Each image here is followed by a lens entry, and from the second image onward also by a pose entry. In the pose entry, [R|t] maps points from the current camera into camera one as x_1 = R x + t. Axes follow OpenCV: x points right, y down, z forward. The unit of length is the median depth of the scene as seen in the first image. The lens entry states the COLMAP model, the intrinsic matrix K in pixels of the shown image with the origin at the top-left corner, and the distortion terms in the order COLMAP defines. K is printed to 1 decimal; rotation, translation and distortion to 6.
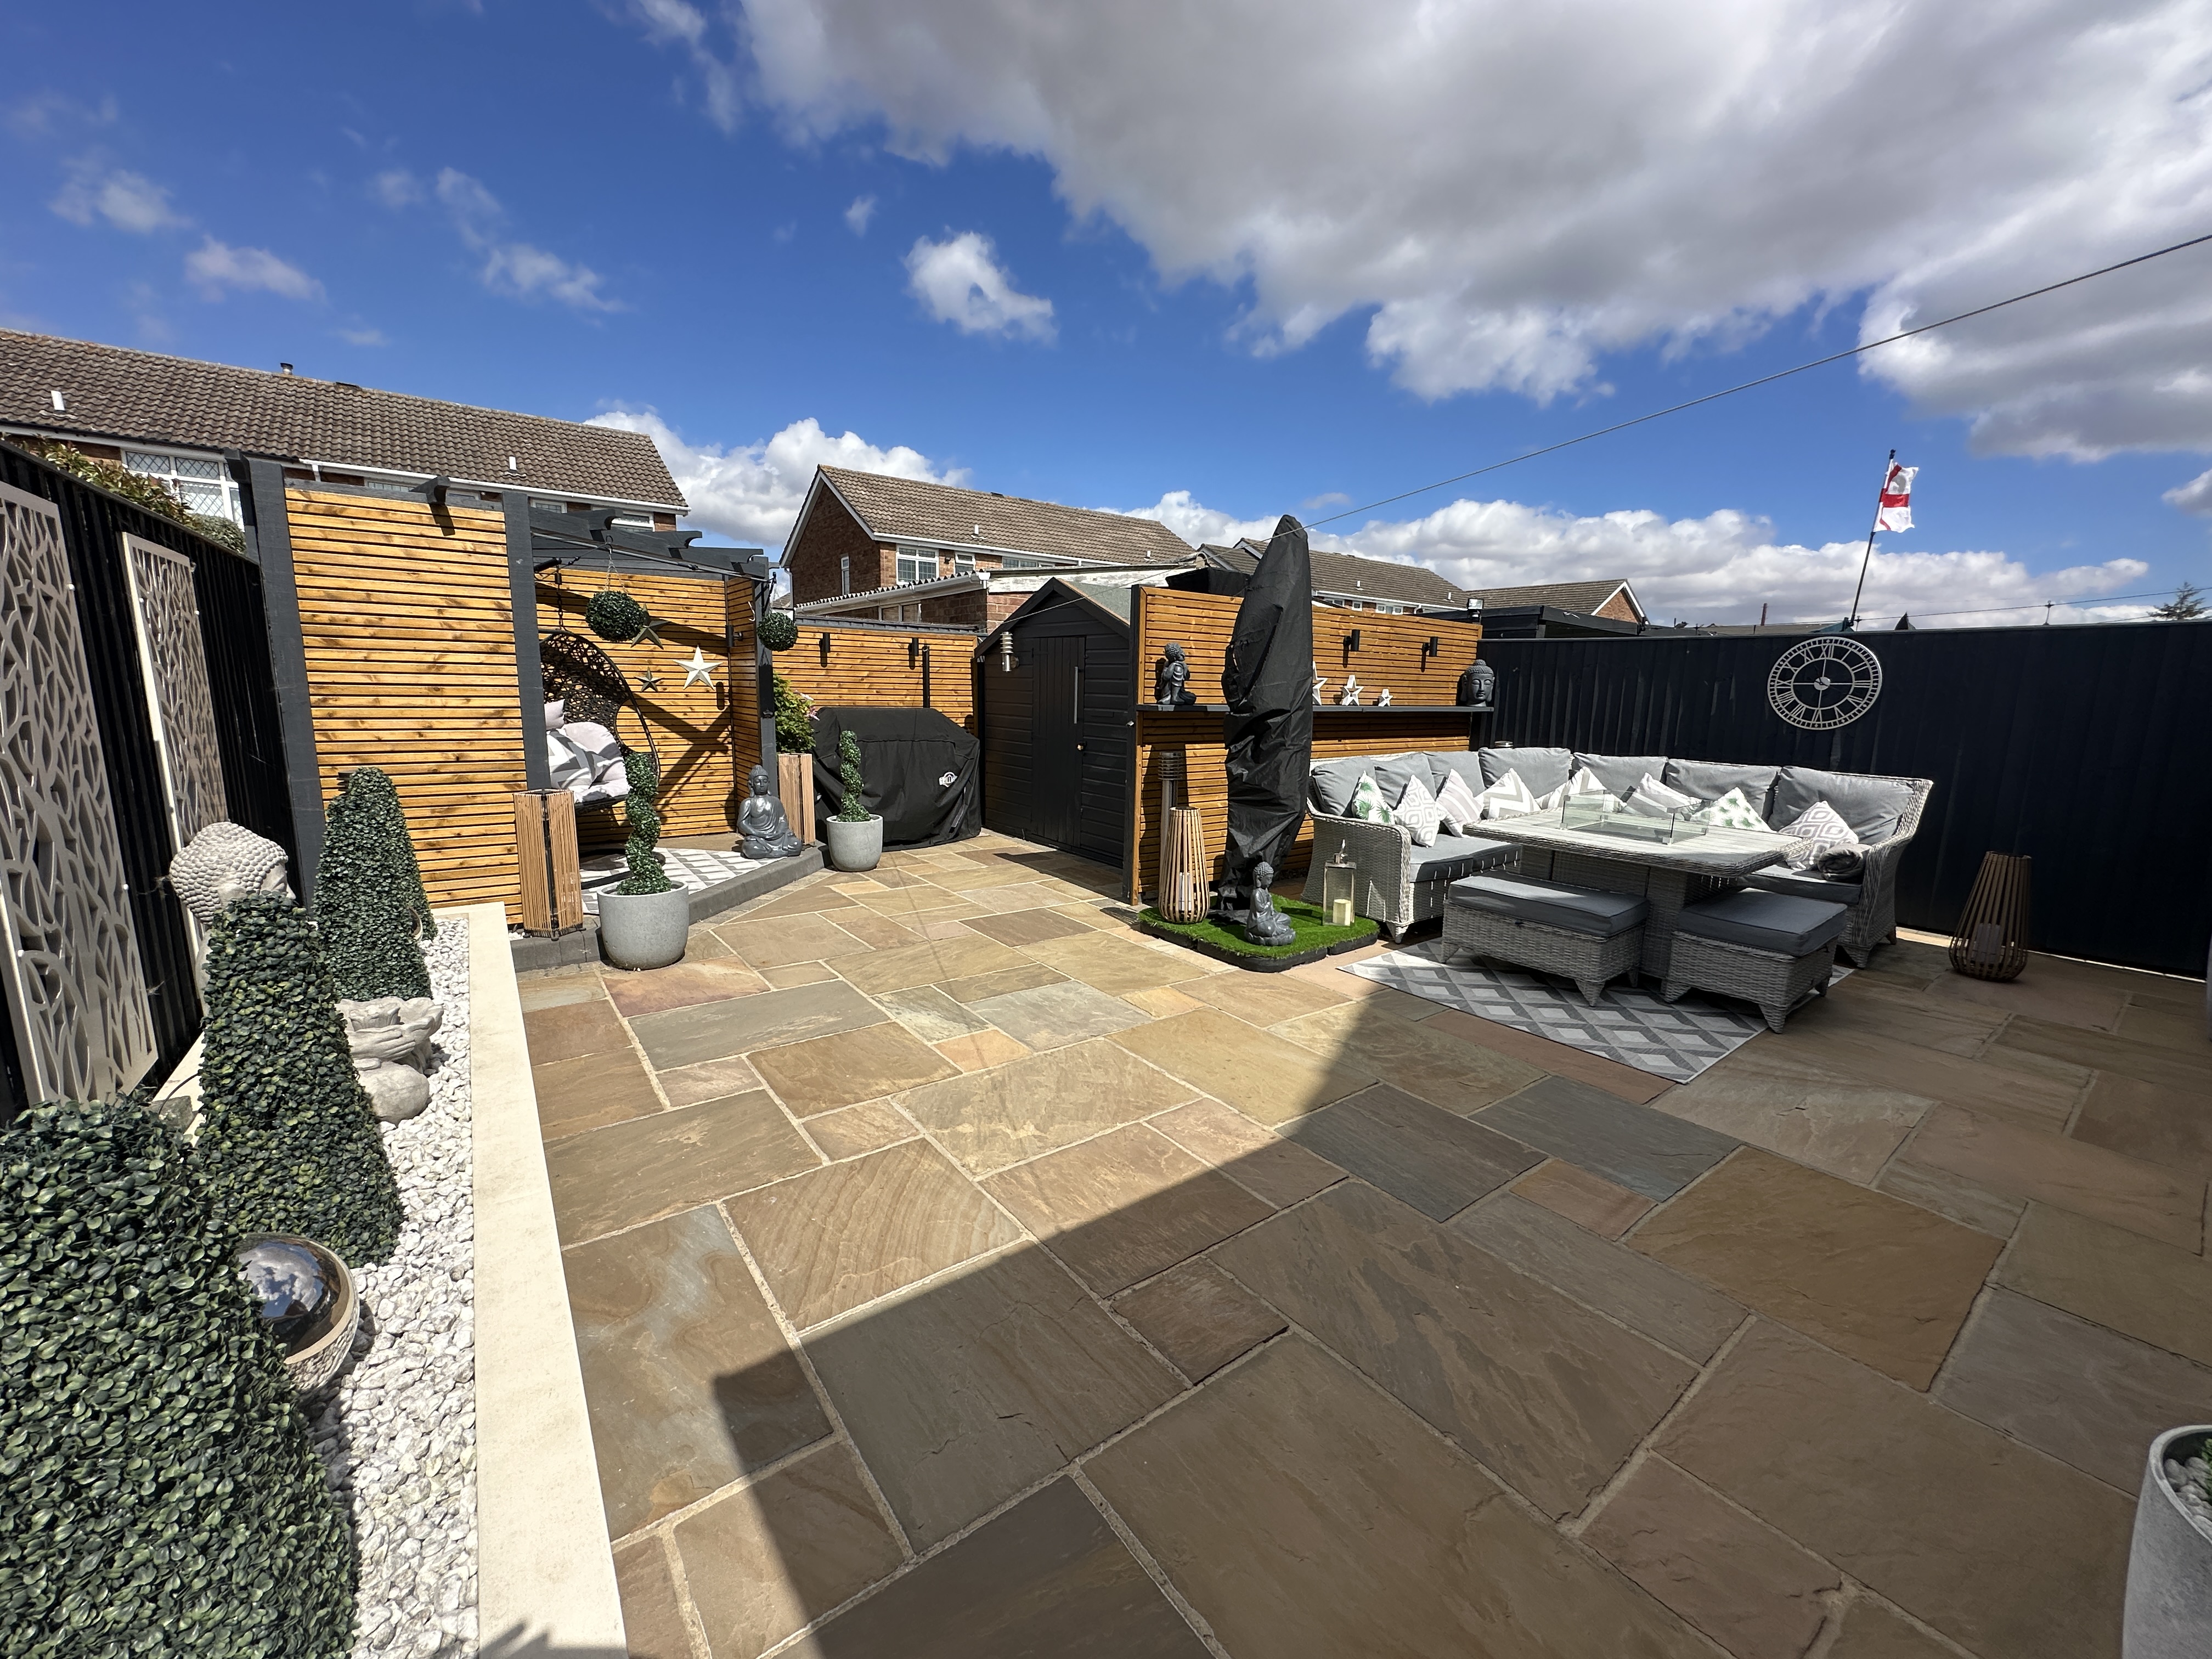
lens RADIAL K [[881.1, 0, 1104.8], [0, 881.1, 831.6], [0, 0, 1]] dist [-0.002277, 0.000192]
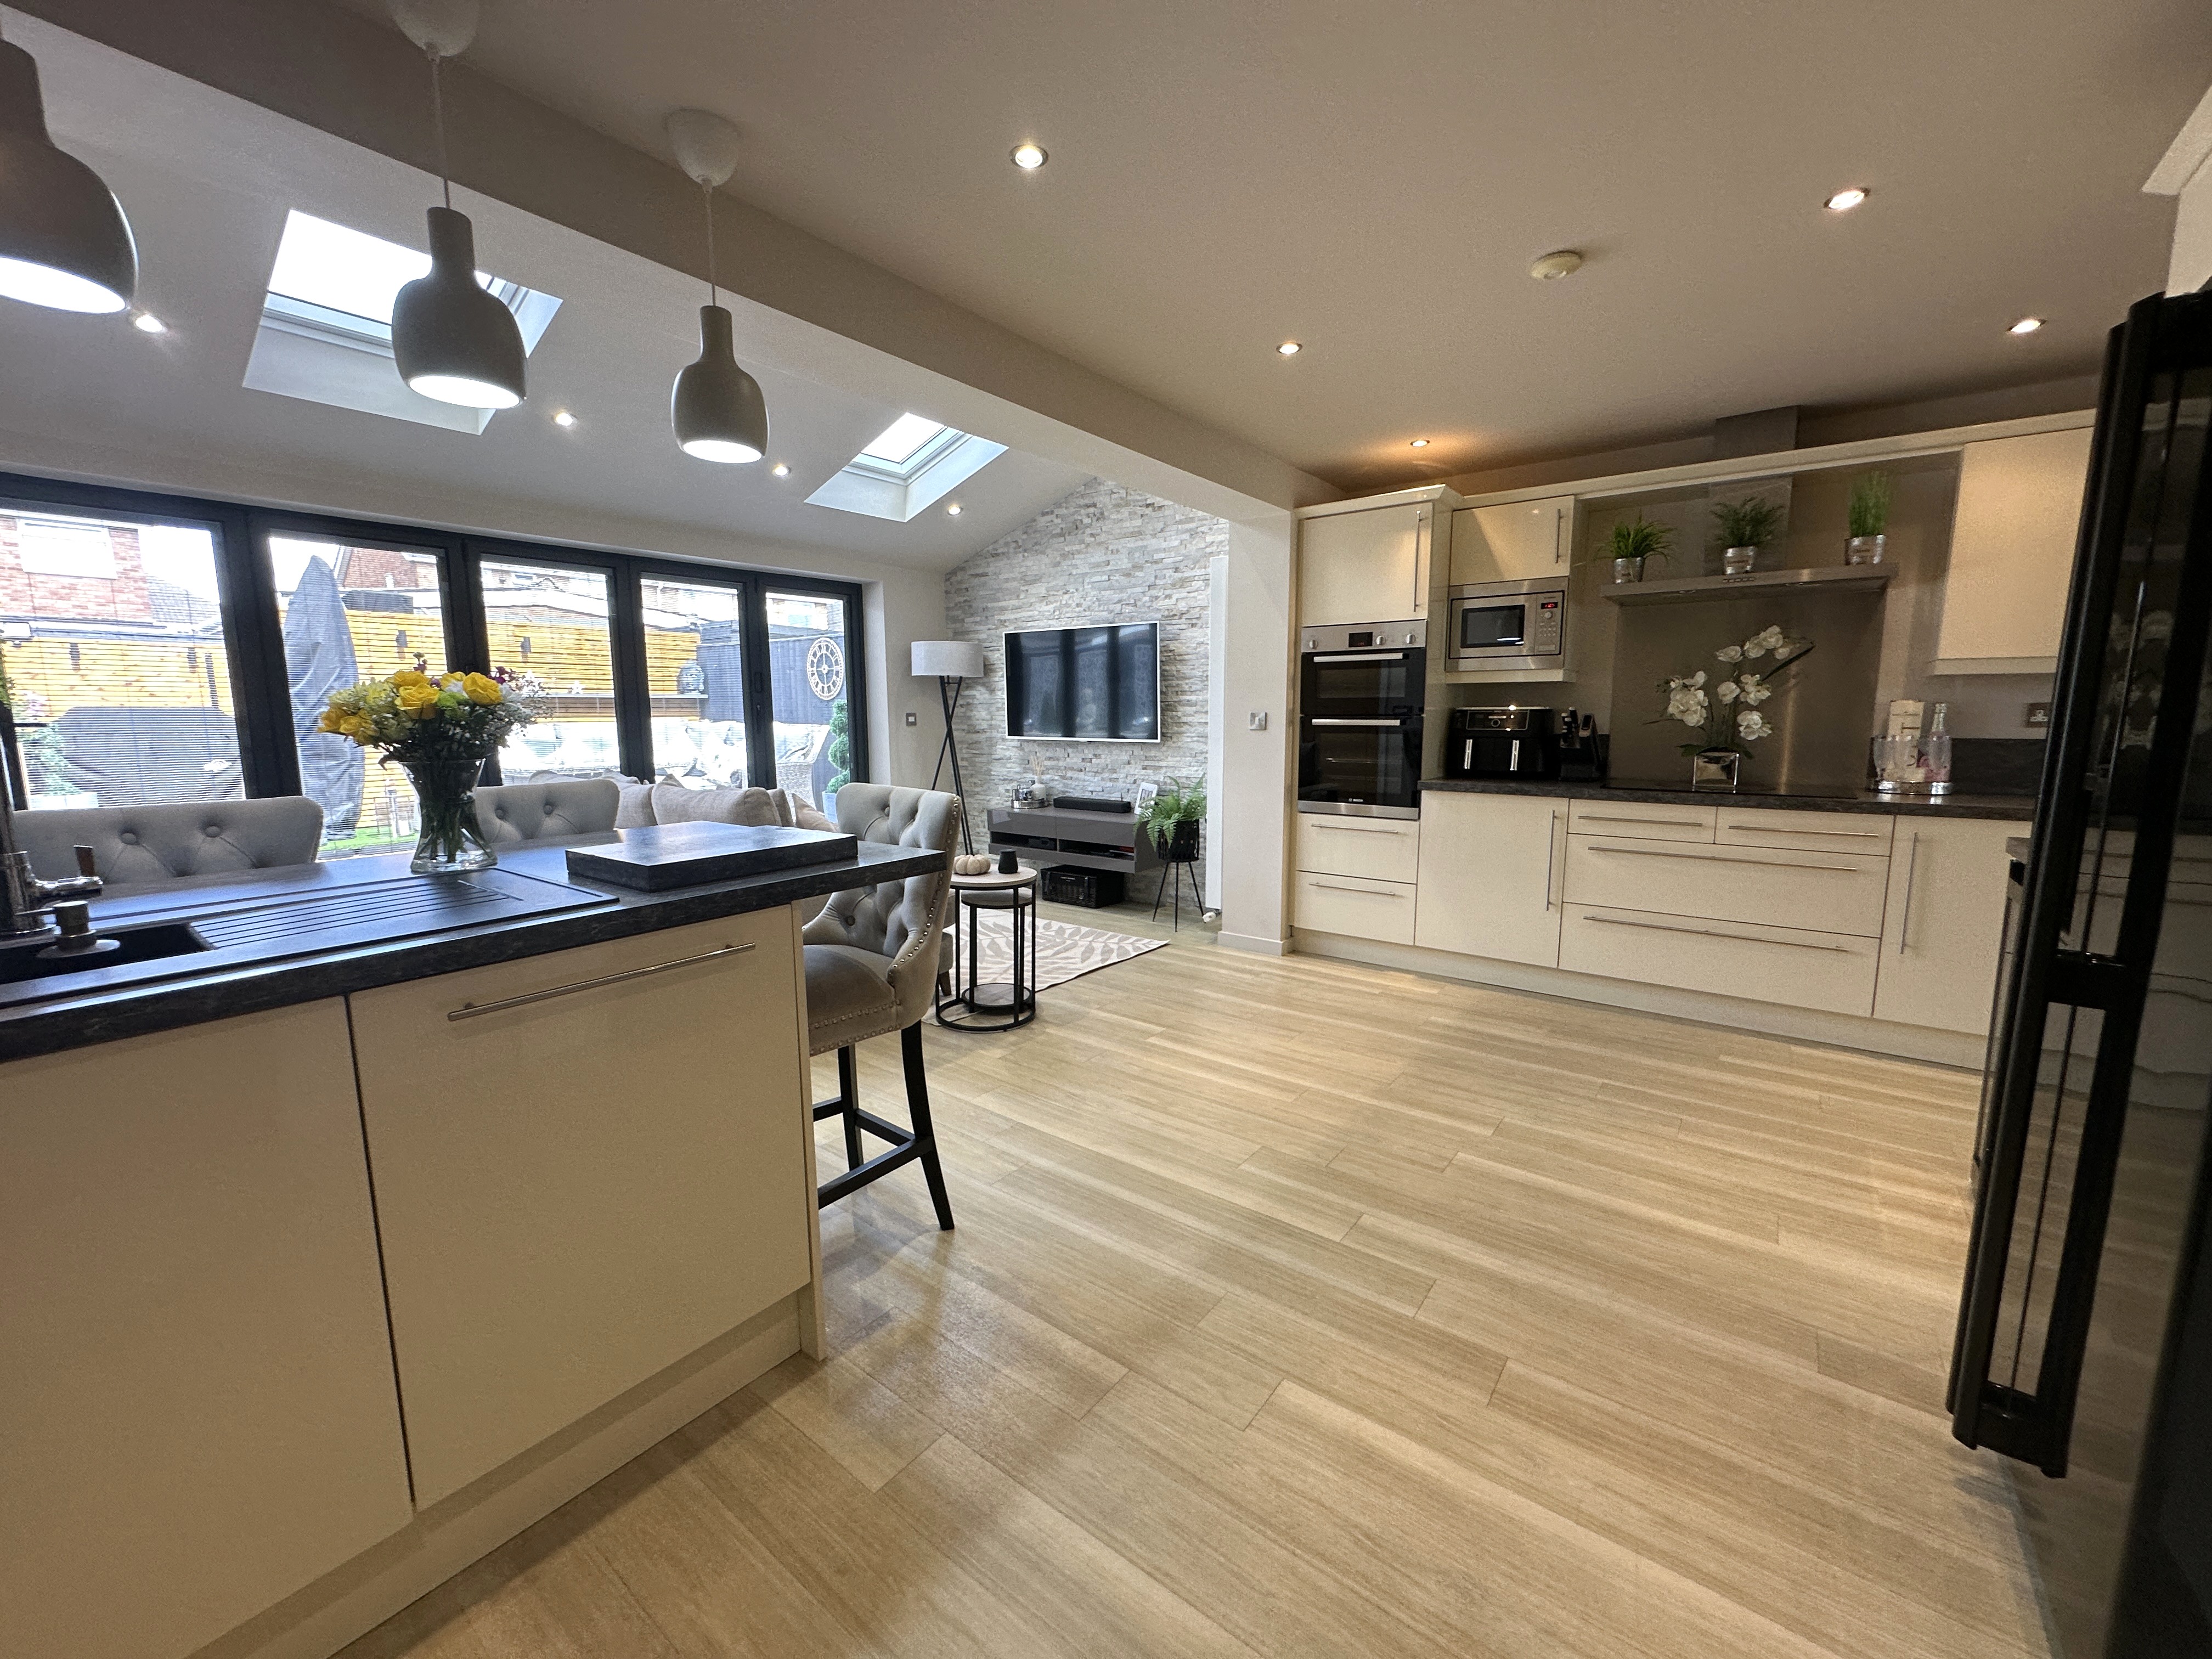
lens RADIAL K [[881.1, 0, 1104.8], [0, 881.1, 831.6], [0, 0, 1]] dist [-0.002277, 0.000192]
pose [[0.965319, -0.062263, 0.253541, 1.488106], [0.067772, 0.997616, -0.013042, 0.280461], [-0.252124, 0.029773, 0.967237, -0.995058]]
